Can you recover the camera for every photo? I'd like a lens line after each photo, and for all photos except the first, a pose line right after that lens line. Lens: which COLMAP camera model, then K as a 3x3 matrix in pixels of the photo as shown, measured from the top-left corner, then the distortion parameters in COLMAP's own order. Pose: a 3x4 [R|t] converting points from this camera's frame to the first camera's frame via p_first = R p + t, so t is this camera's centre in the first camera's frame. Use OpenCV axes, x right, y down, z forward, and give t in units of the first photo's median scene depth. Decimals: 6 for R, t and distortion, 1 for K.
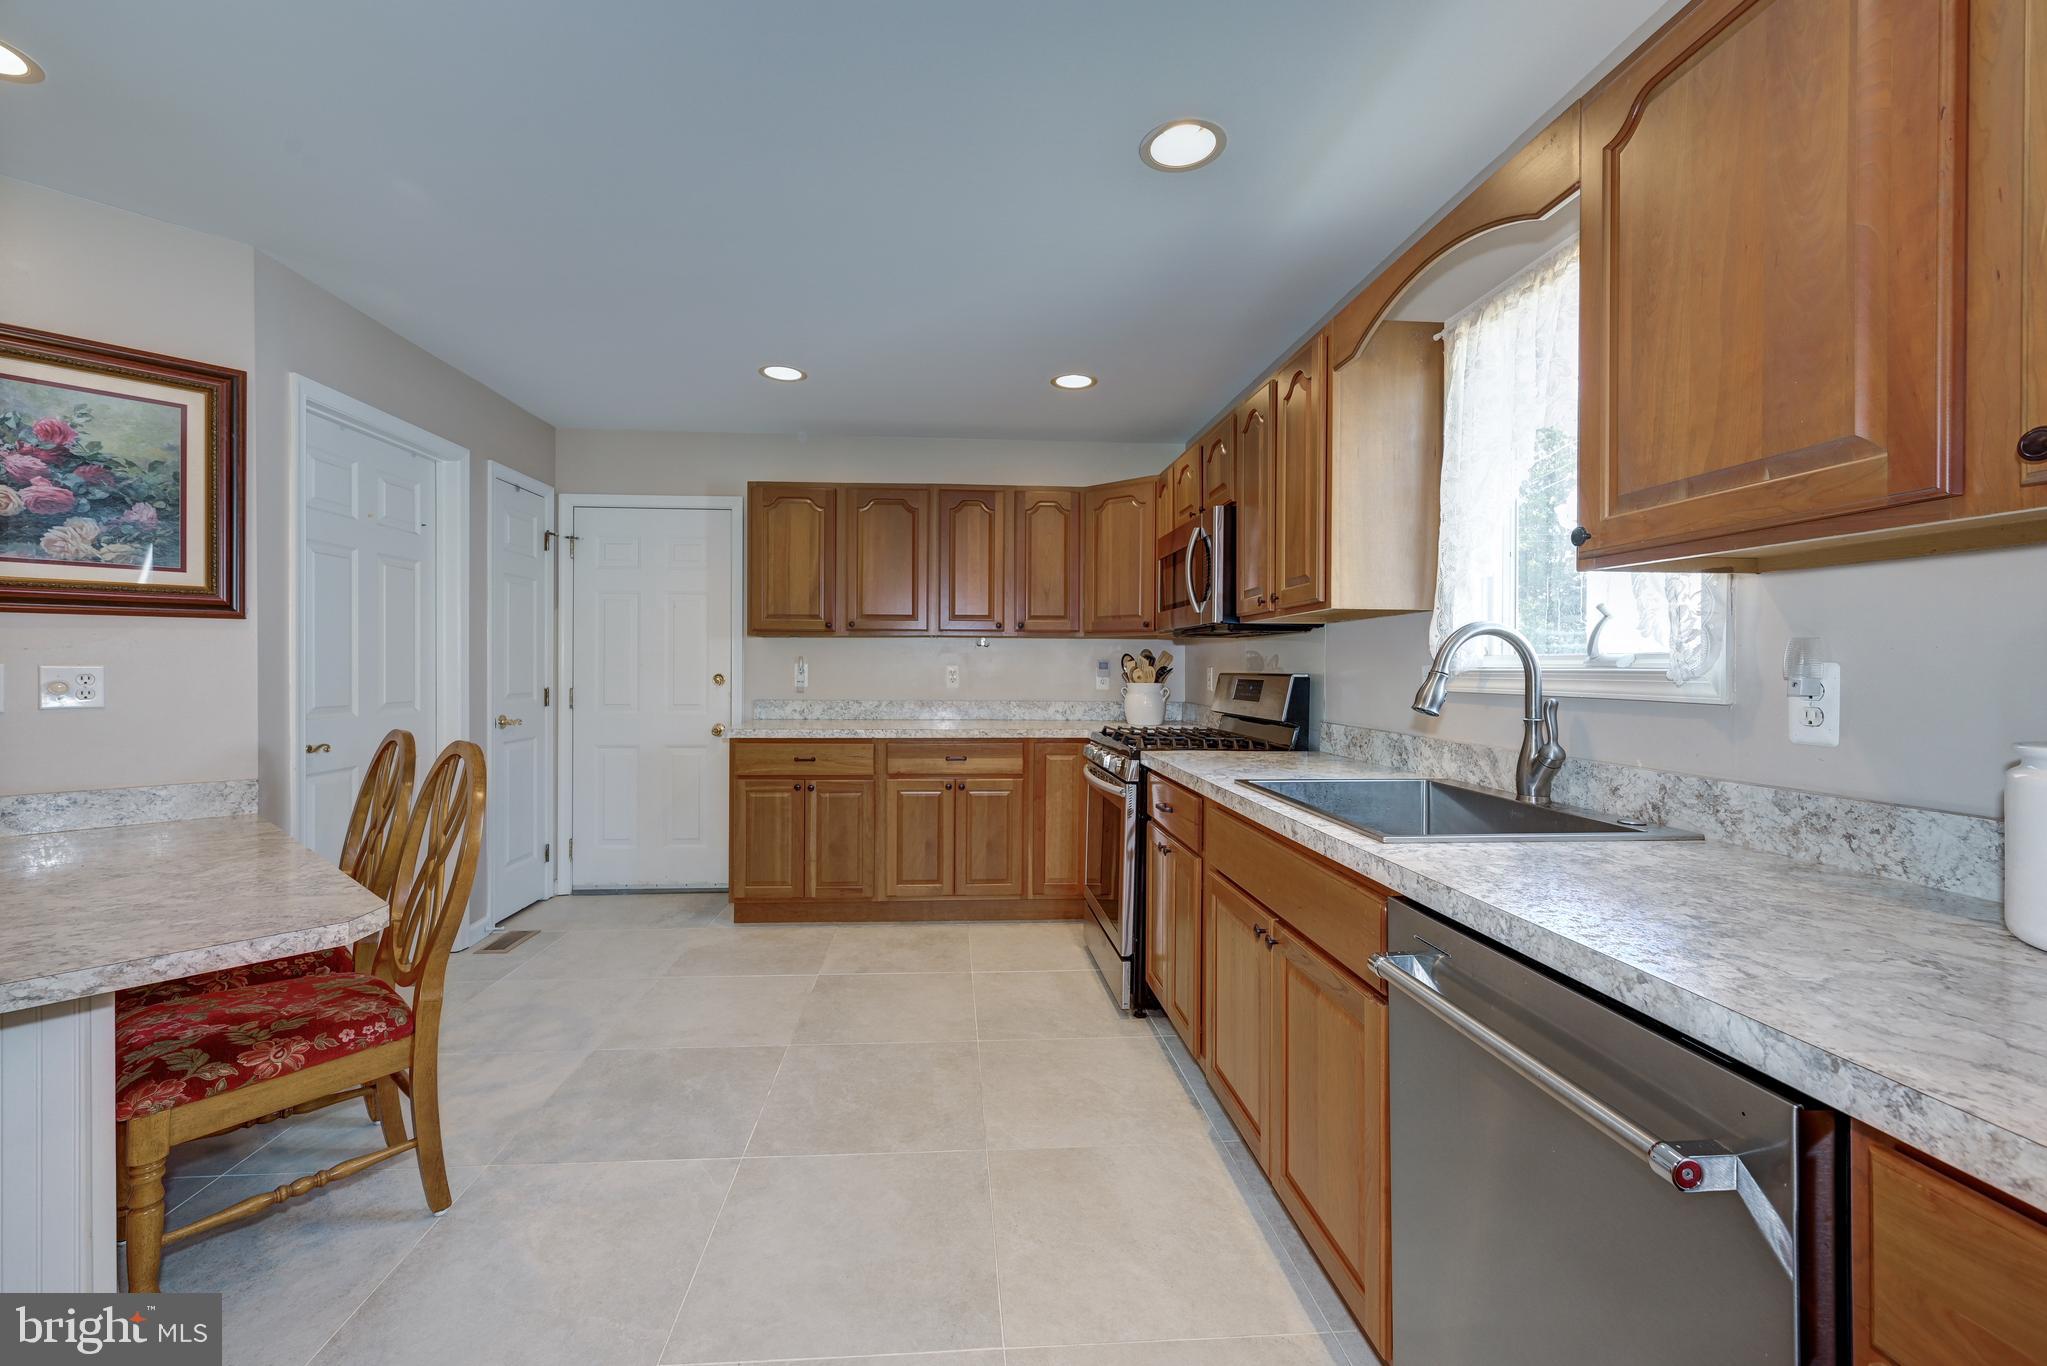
lens RADIAL K [[823.9, 0, 1002.8], [0, 823.9, 667.4], [0, 0, 1]] dist [0.001599, -0.000003]
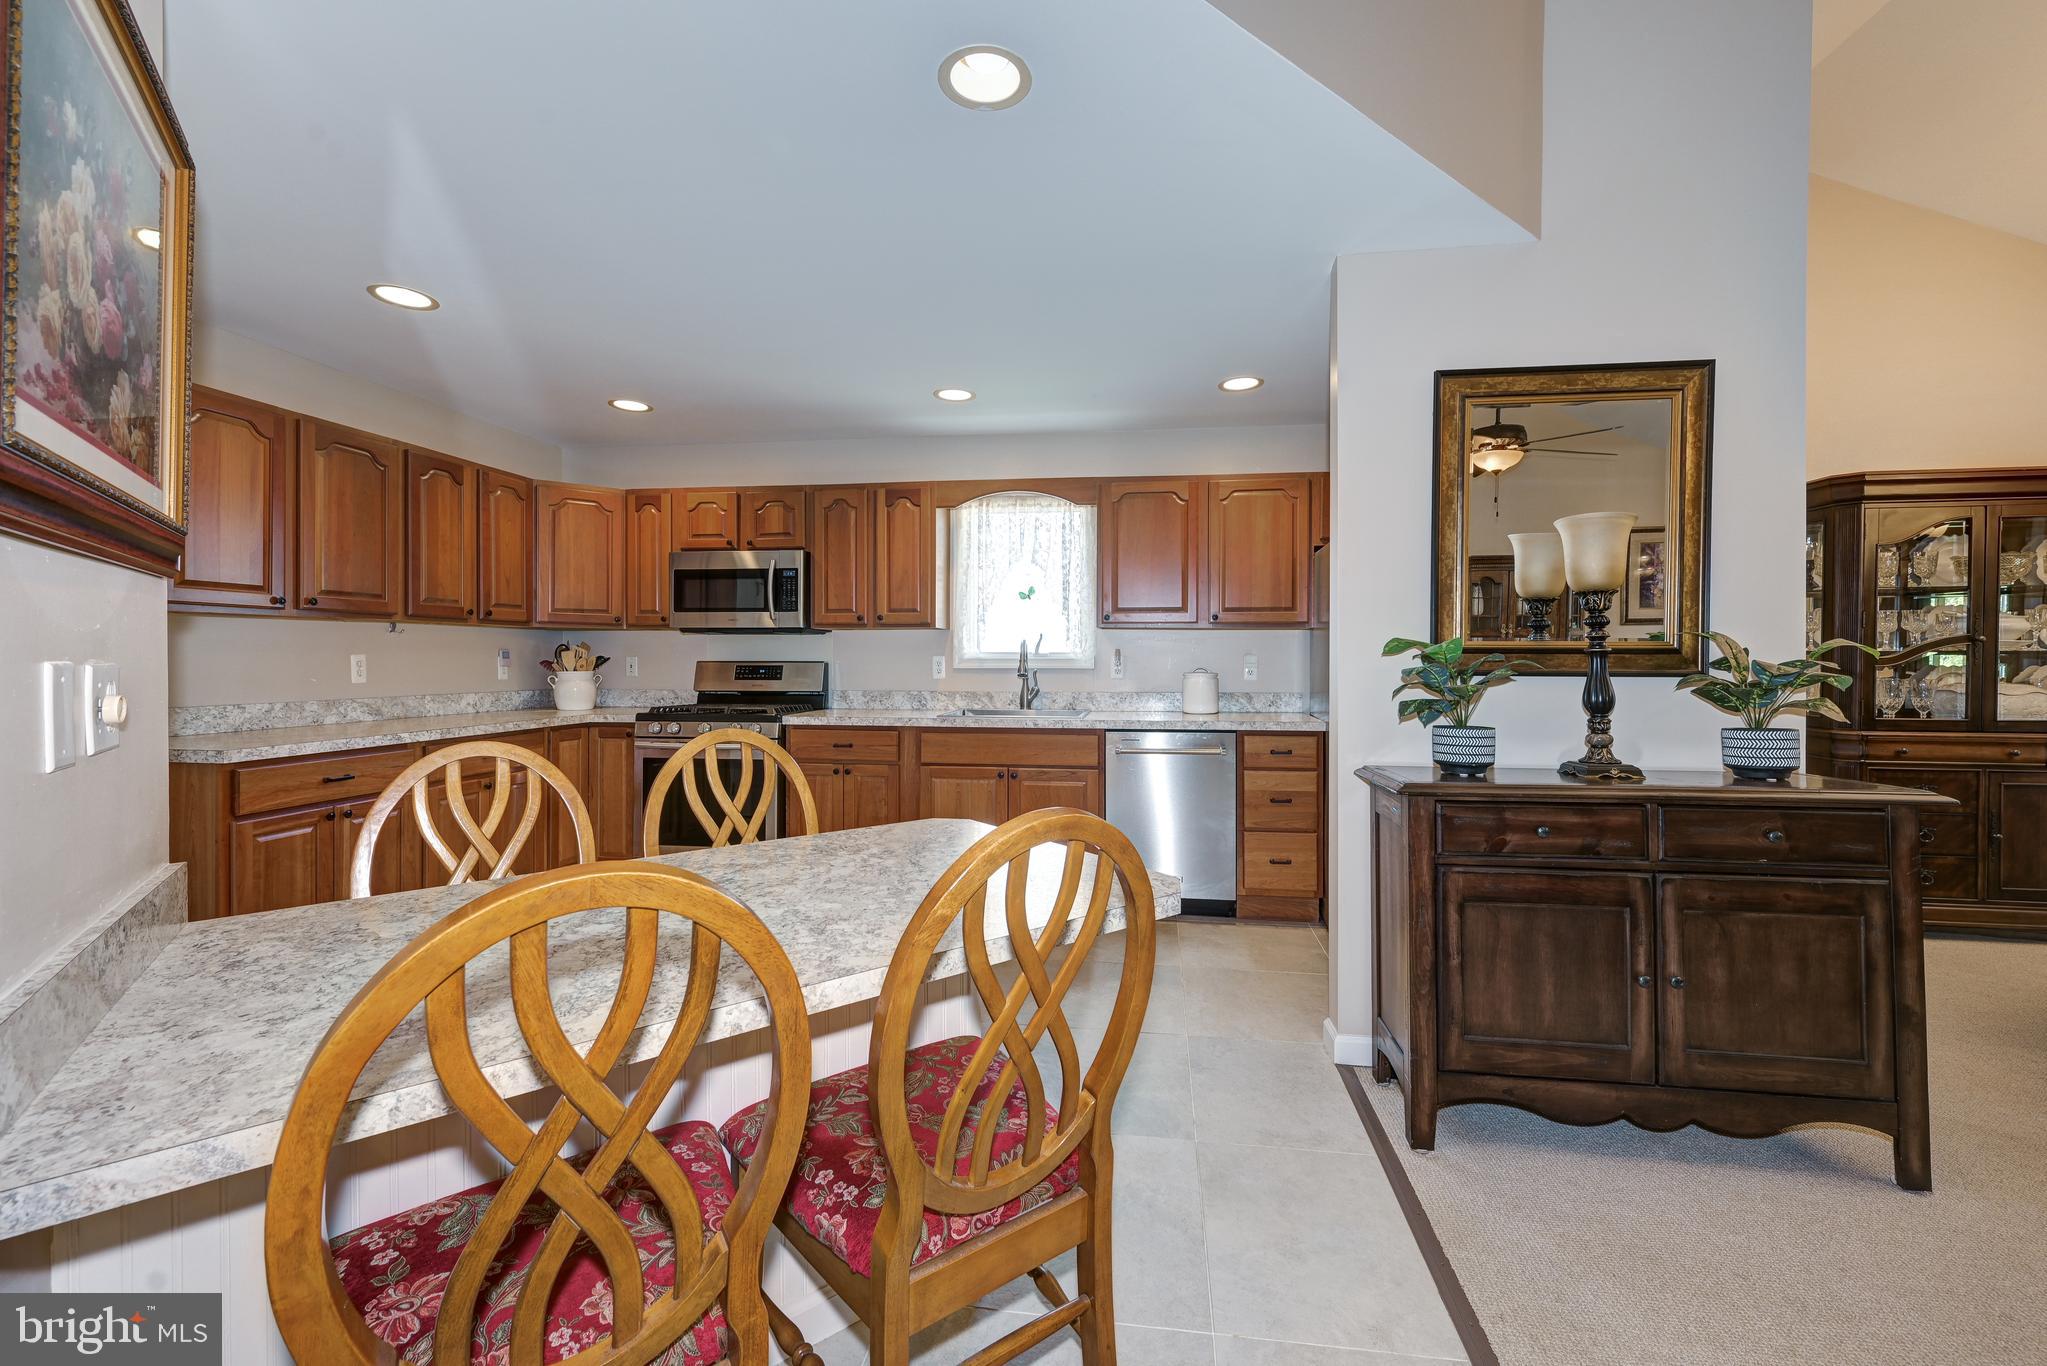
lens RADIAL K [[832.9, 0, 1045.5], [0, 832.9, 663.6], [0, 0, 1]] dist [0.000729, 0.000135]
pose [[0.197149, -0.012466, 0.980294, -1.376471], [-0.001350, 0.999915, 0.012987, -0.010386], [-0.980373, -0.003884, 0.197116, 0.314702]]
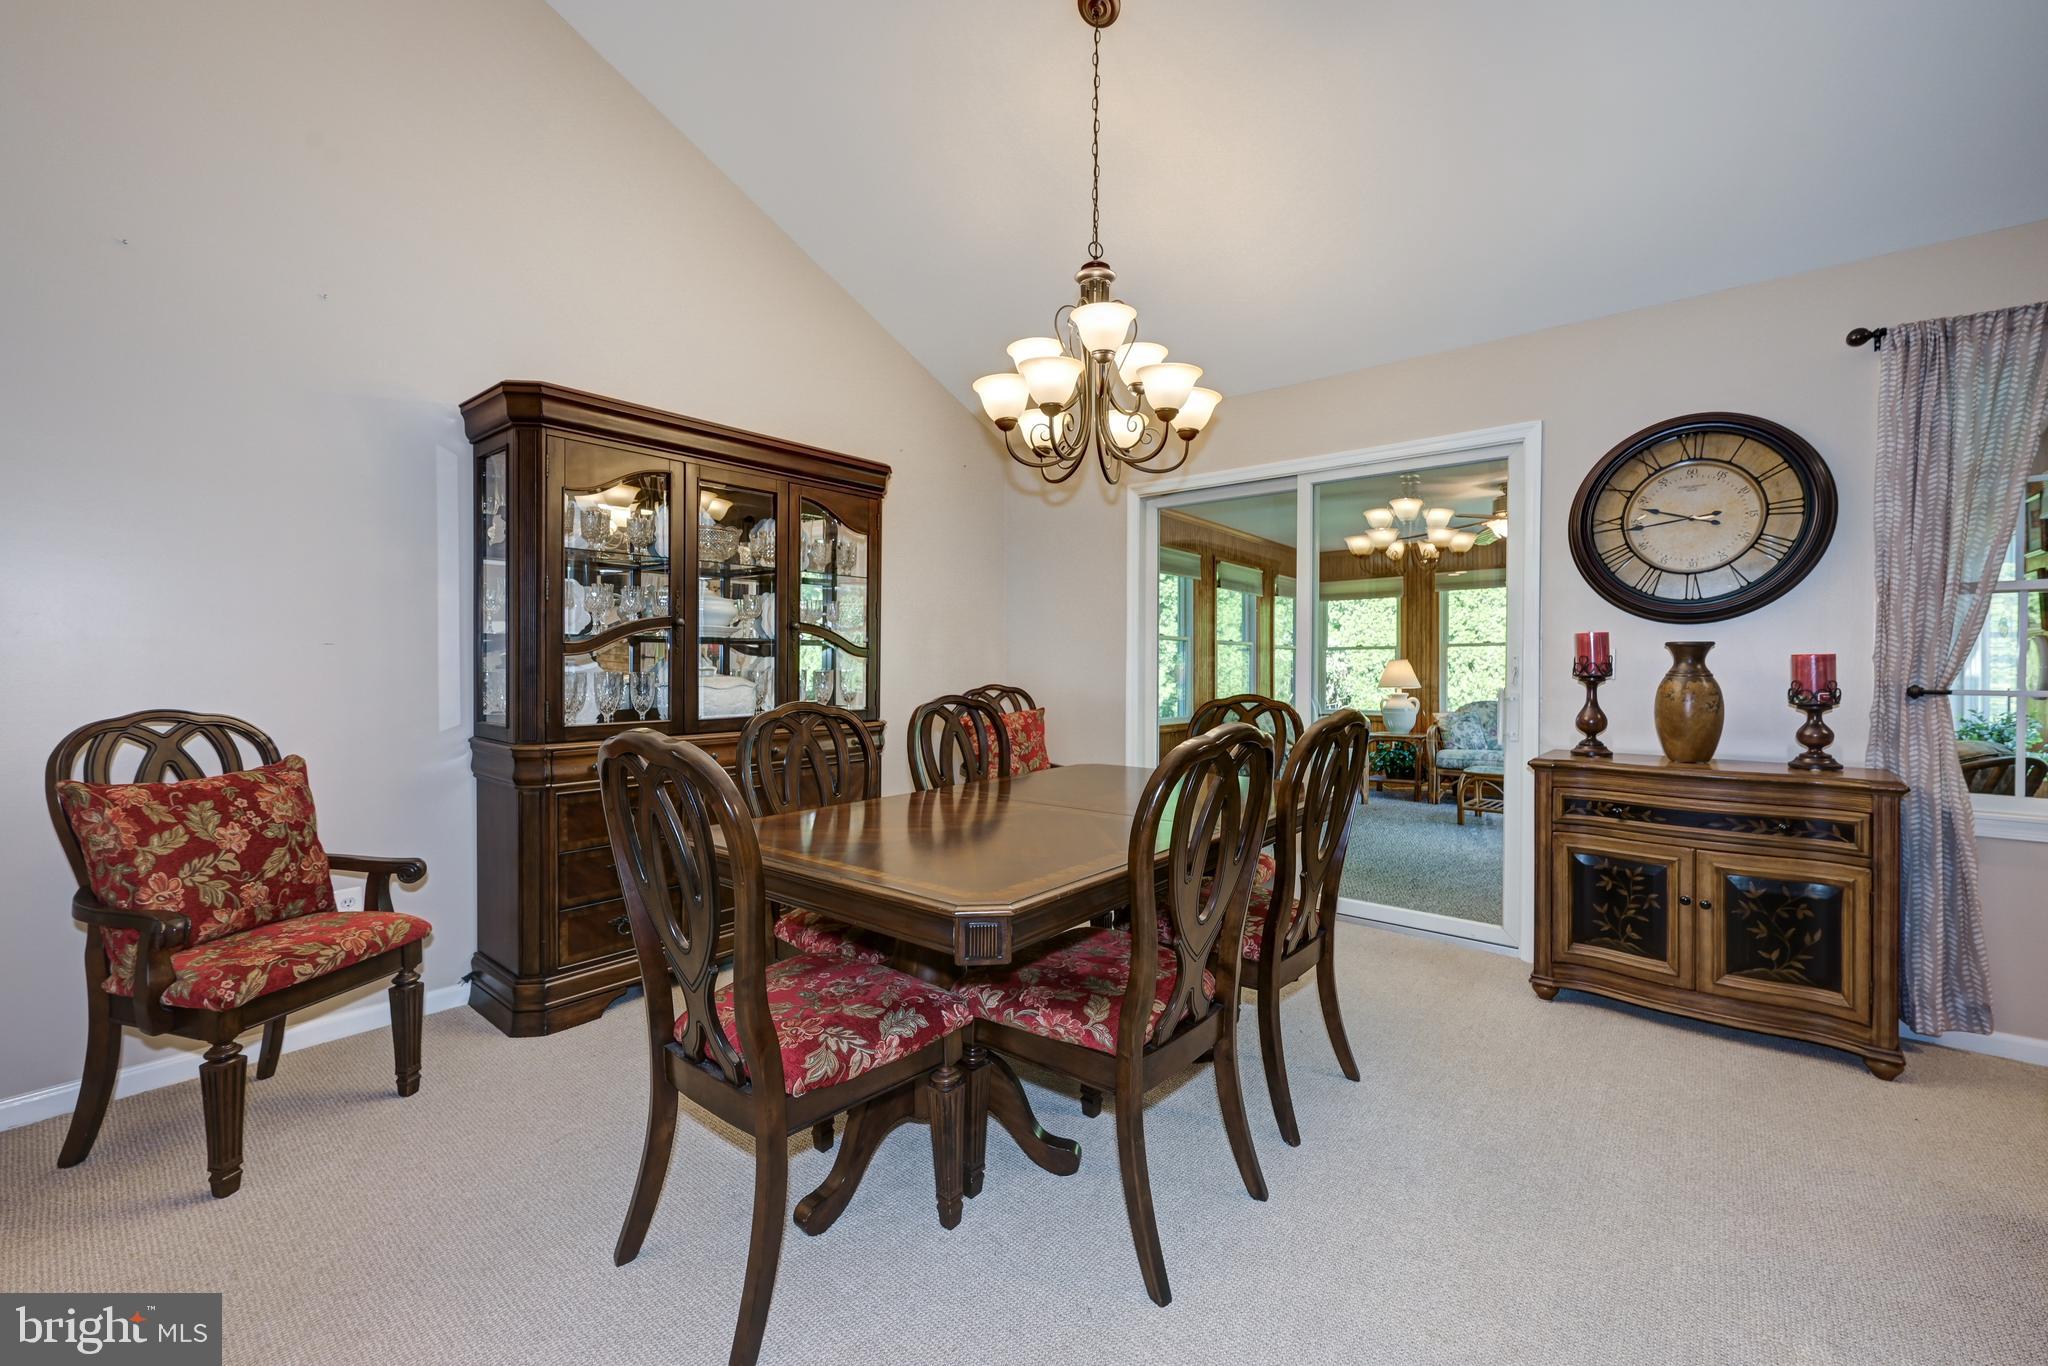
lens RADIAL K [[837.7, 0, 1038.0], [0, 837.7, 672.4], [0, 0, 1]] dist [0.011297, 0.000184]
pose [[-0.734150, -0.014152, 0.678840, -0.820530], [-0.006831, 0.999886, 0.013458, 0.015760], [-0.678953, 0.005243, -0.734163, -0.468654]]
